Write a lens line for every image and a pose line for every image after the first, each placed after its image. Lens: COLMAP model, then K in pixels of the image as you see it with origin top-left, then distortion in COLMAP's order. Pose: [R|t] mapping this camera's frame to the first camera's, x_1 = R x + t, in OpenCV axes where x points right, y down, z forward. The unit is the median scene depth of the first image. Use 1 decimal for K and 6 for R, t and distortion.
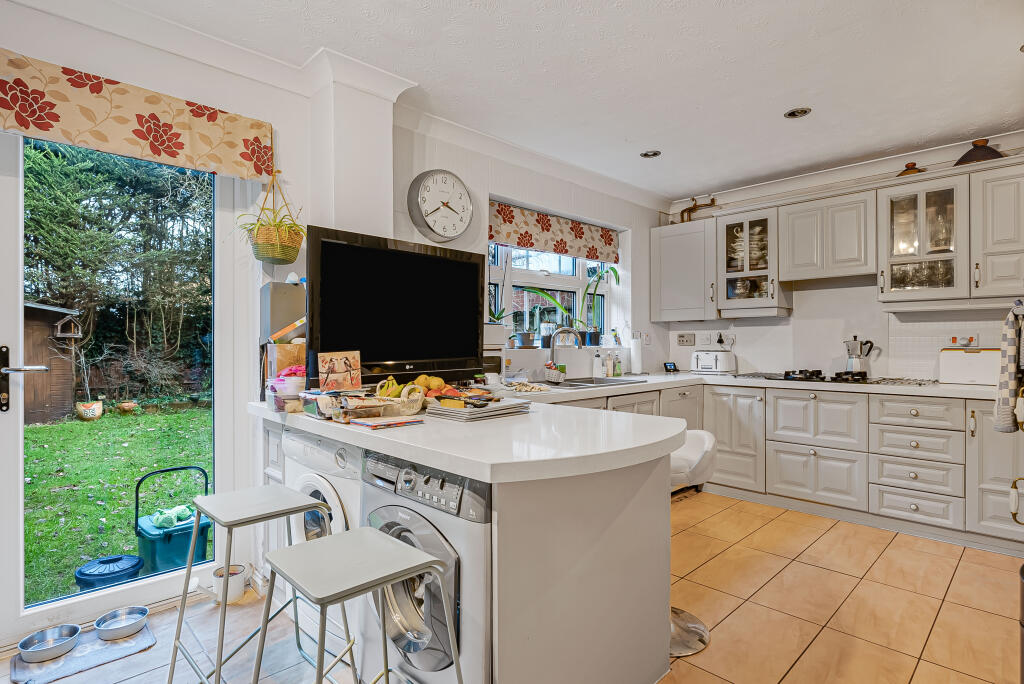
lens RADIAL K [[528.0, 0, 512.0], [0, 528.0, 342.0], [0, 0, 1]] dist [-0.002138, -0.000279]
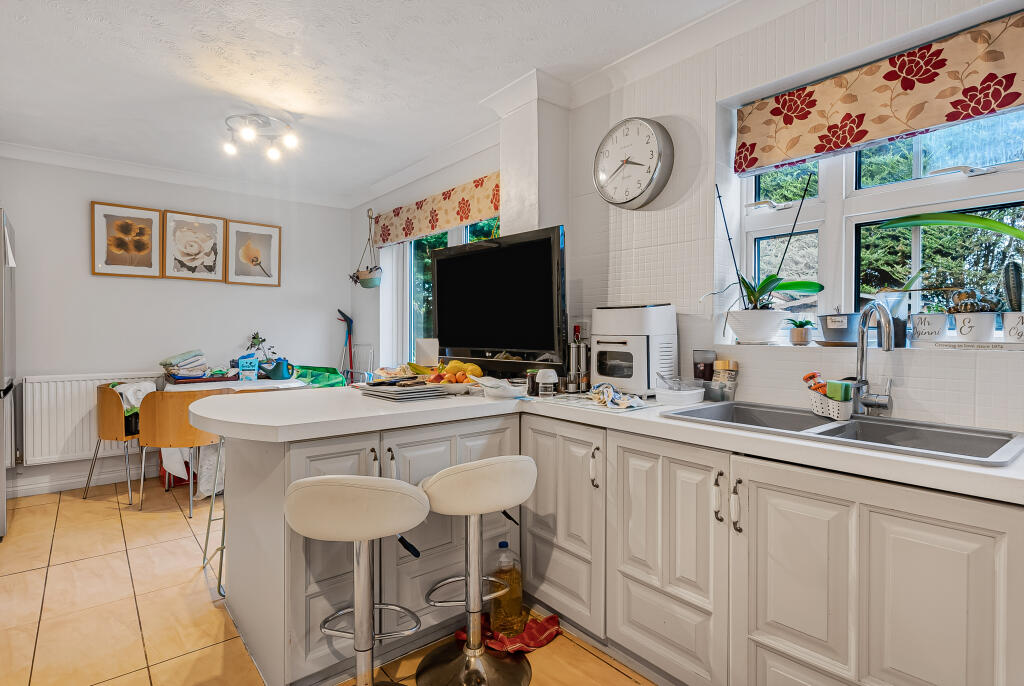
lens RADIAL K [[528.0, 0, 512.0], [0, 528.0, 343.0], [0, 0, 1]] dist [-0.002138, -0.000279]
pose [[-0.089600, 0.023527, -0.995700, 0.752013], [-0.003420, 0.999708, 0.023929, -0.002141], [0.995972, 0.005550, -0.089494, 0.965736]]
